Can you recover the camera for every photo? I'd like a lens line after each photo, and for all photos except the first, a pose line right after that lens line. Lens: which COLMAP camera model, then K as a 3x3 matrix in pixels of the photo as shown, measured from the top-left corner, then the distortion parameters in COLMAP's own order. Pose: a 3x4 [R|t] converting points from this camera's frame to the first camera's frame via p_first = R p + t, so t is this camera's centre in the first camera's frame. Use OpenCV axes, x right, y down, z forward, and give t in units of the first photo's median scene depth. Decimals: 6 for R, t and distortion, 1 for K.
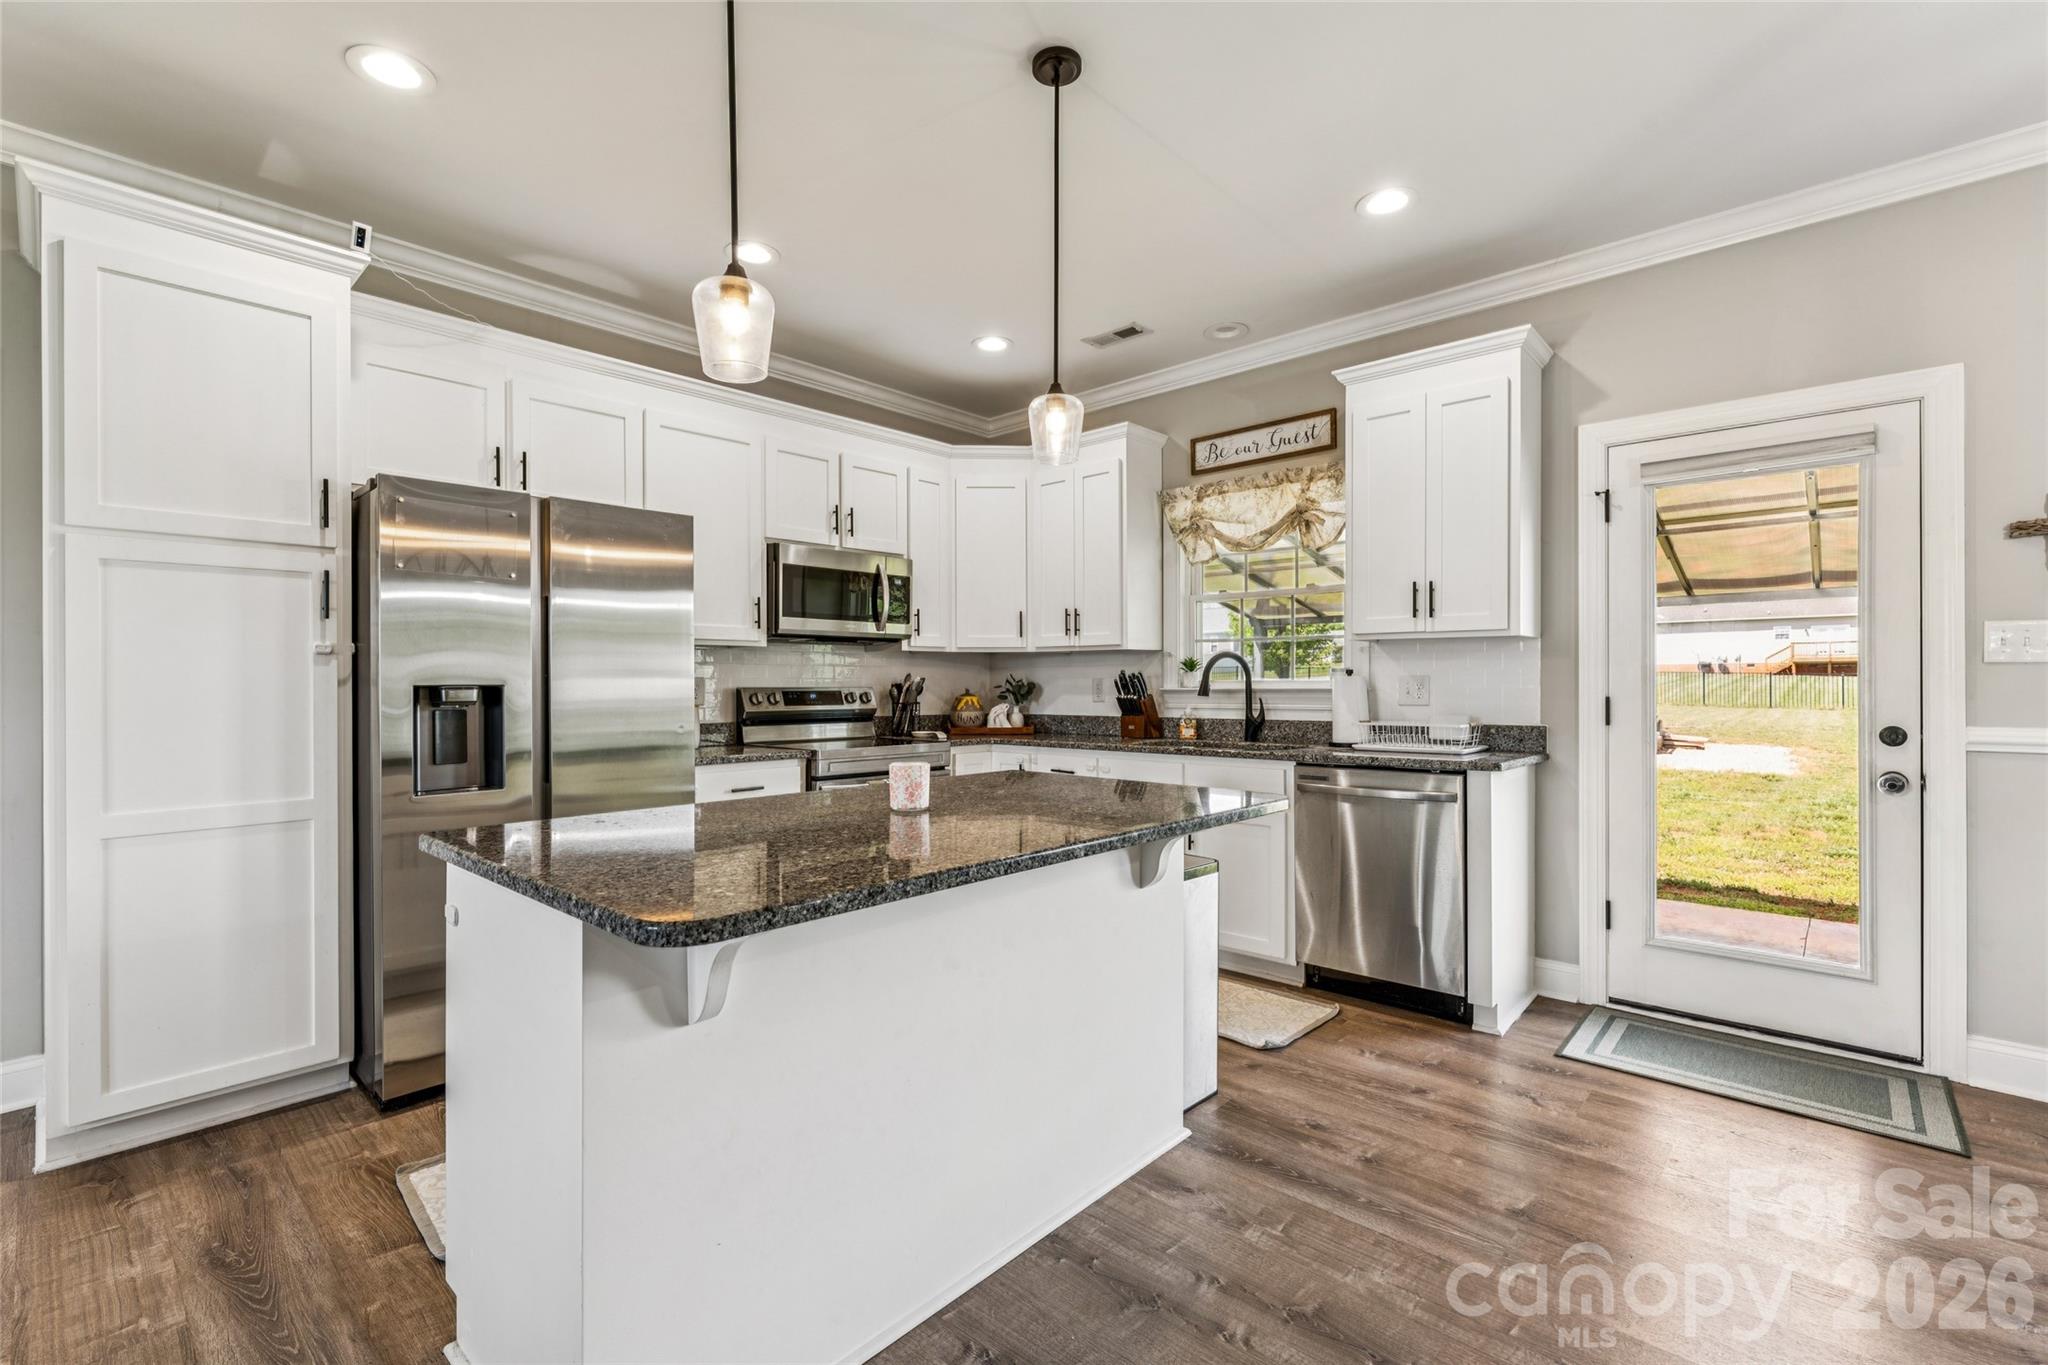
lens RADIAL K [[897.2, 0, 1022.2], [0, 897.2, 681.6], [0, 0, 1]] dist [0.000907, -0.000243]
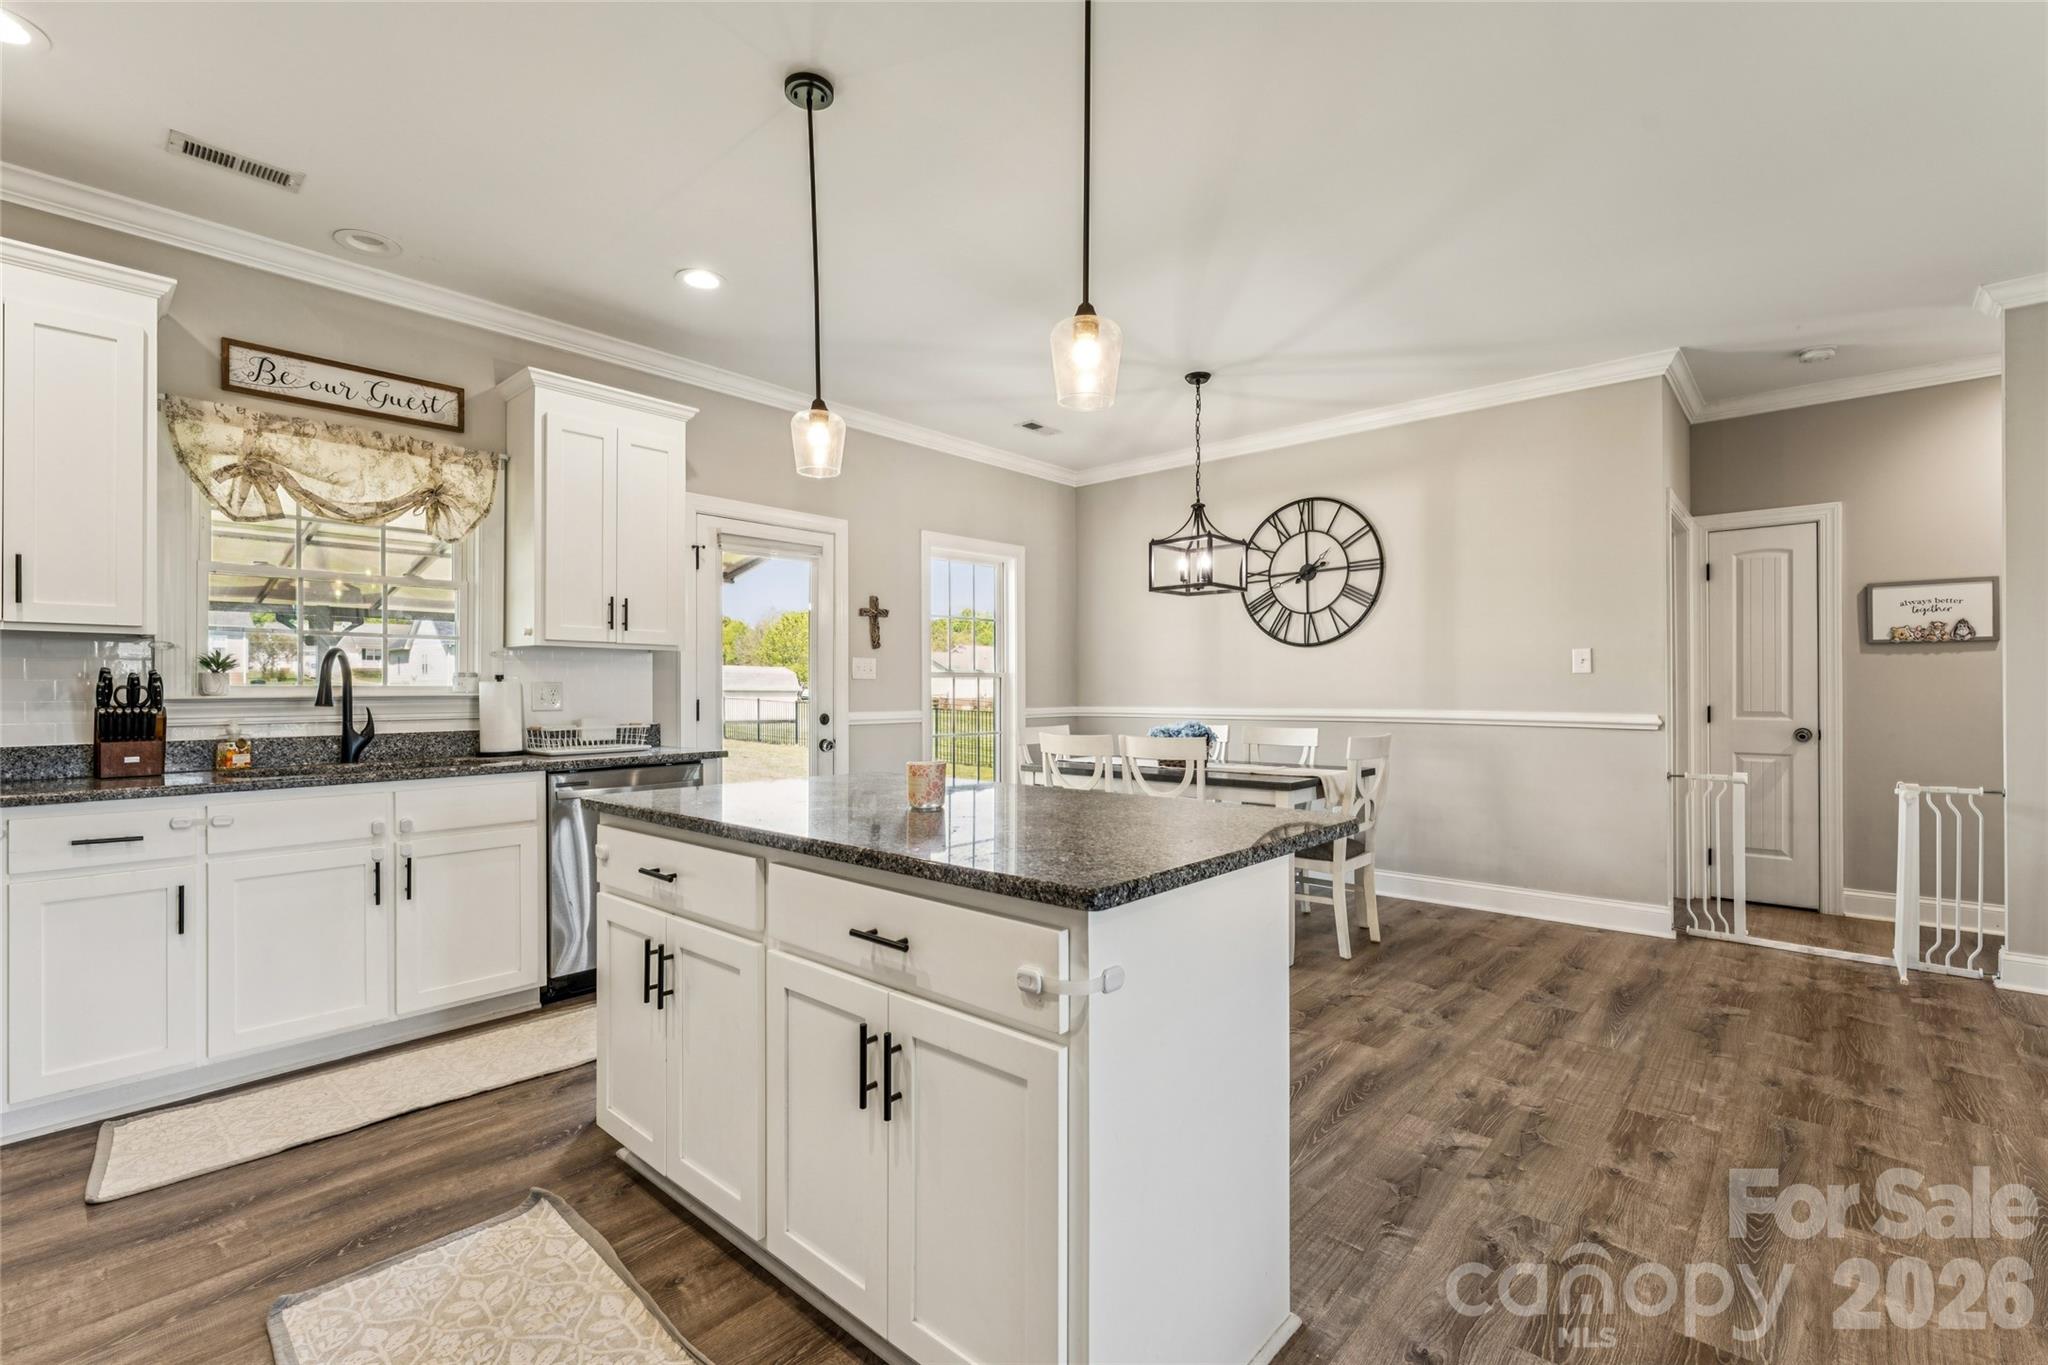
lens RADIAL K [[892.6, 0, 1021.2], [0, 892.6, 689.3], [0, 0, 1]] dist [-0.002573, -0.000385]
pose [[-0.009049, 0.002833, 0.999955, -0.543742], [0.000268, 0.999996, -0.002831, 0.004262], [-0.999959, 0.000242, -0.009050, 0.421469]]
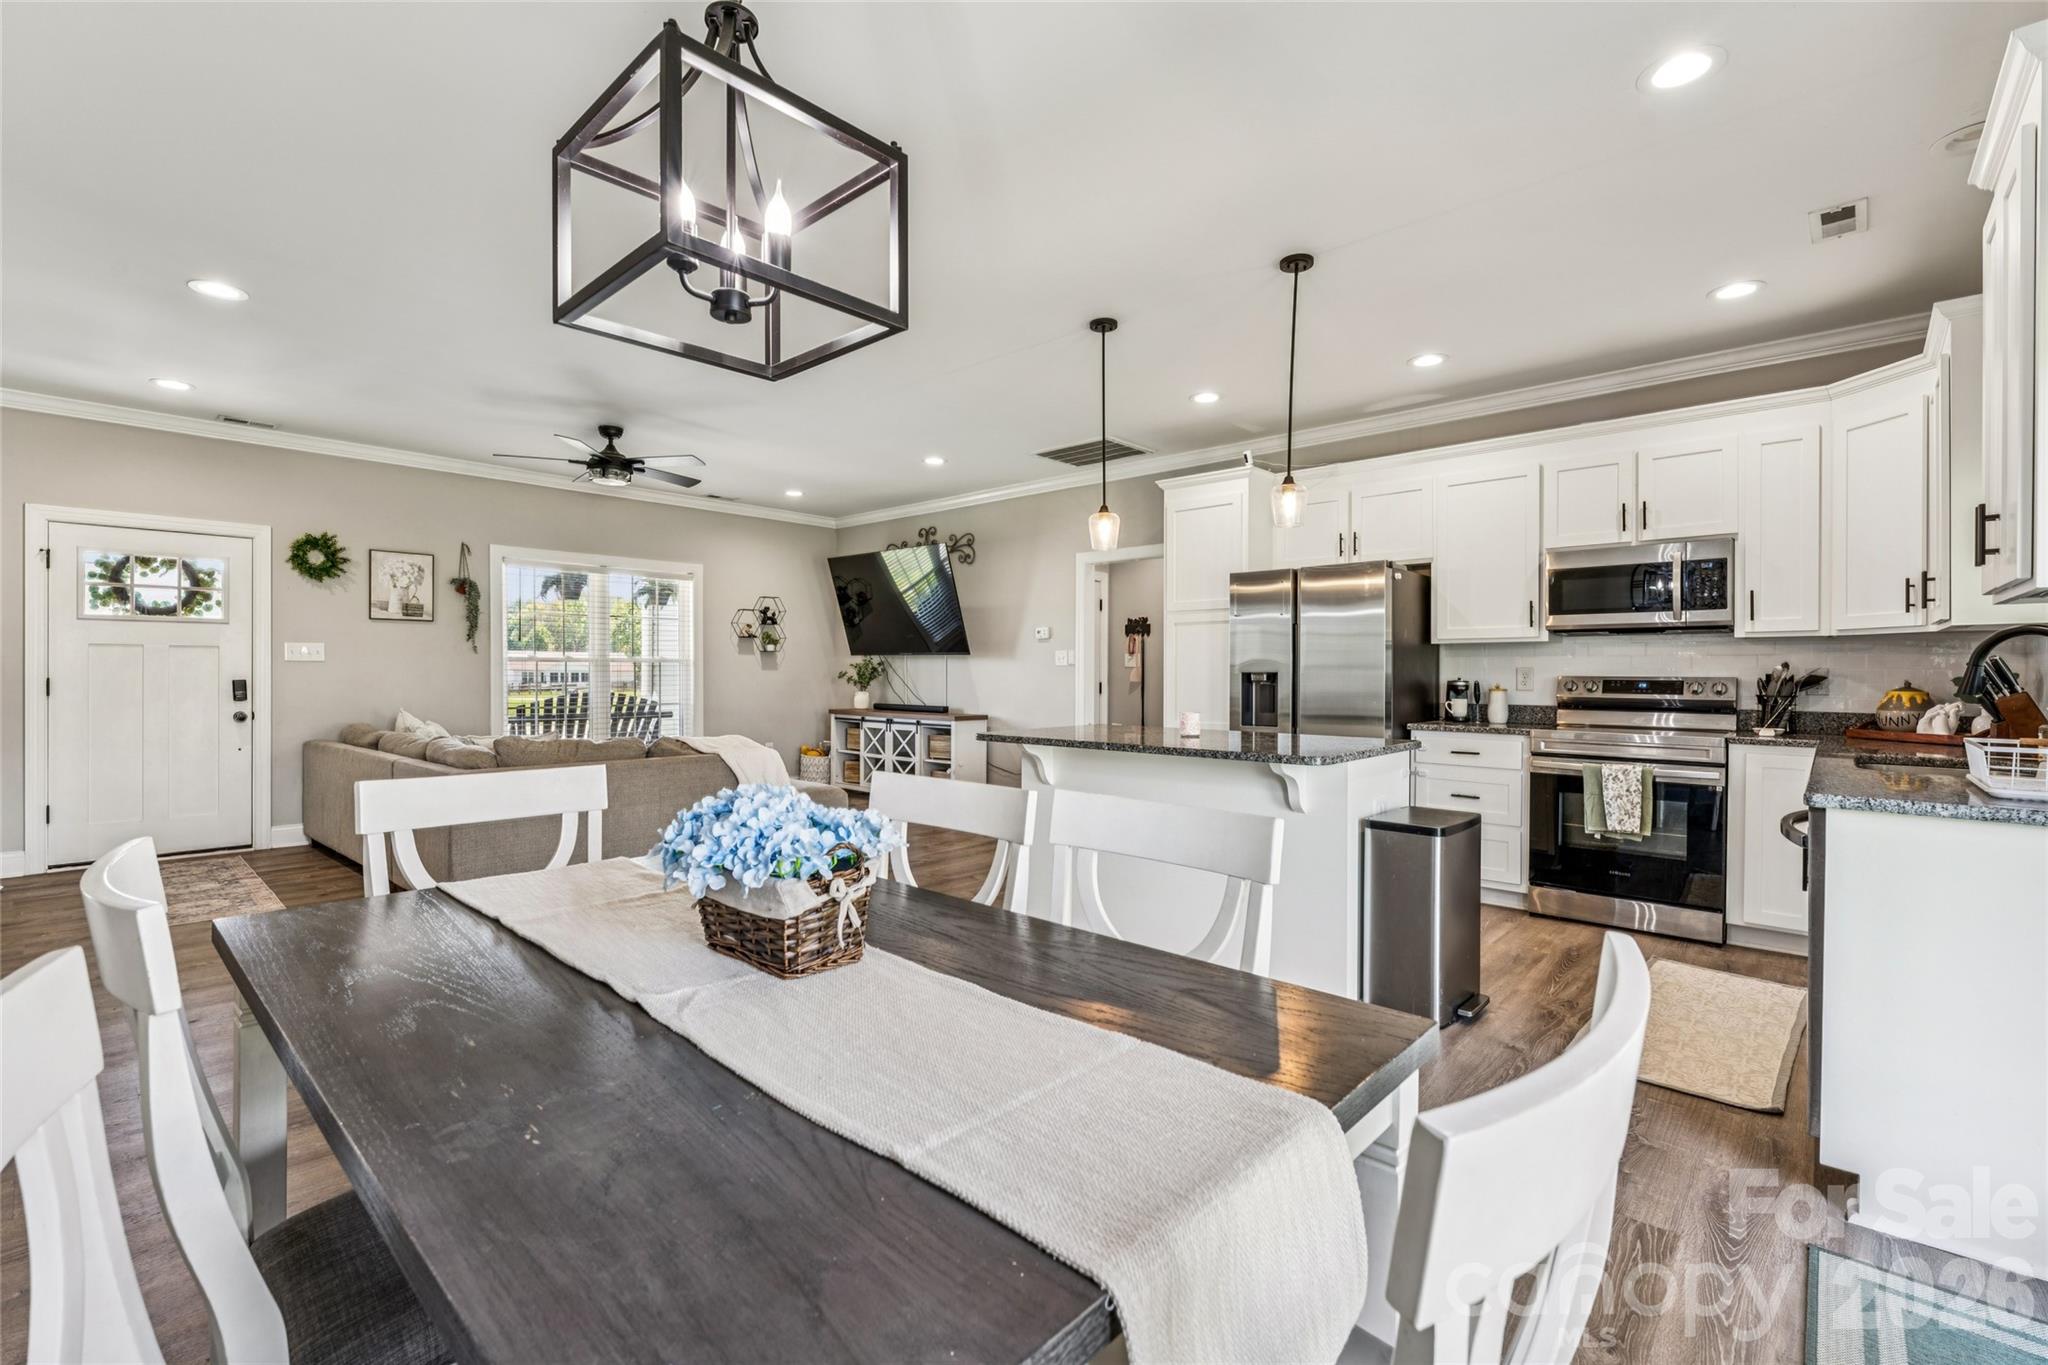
lens RADIAL K [[902.1, 0, 1023.2], [0, 902.1, 674.6], [0, 0, 1]] dist [0.000164, 0.000948]
pose [[0.005707, 0.005760, -0.999967, 0.859927], [-0.002199, 0.999981, 0.005748, -0.000548], [0.999981, 0.002166, 0.005719, 0.293933]]
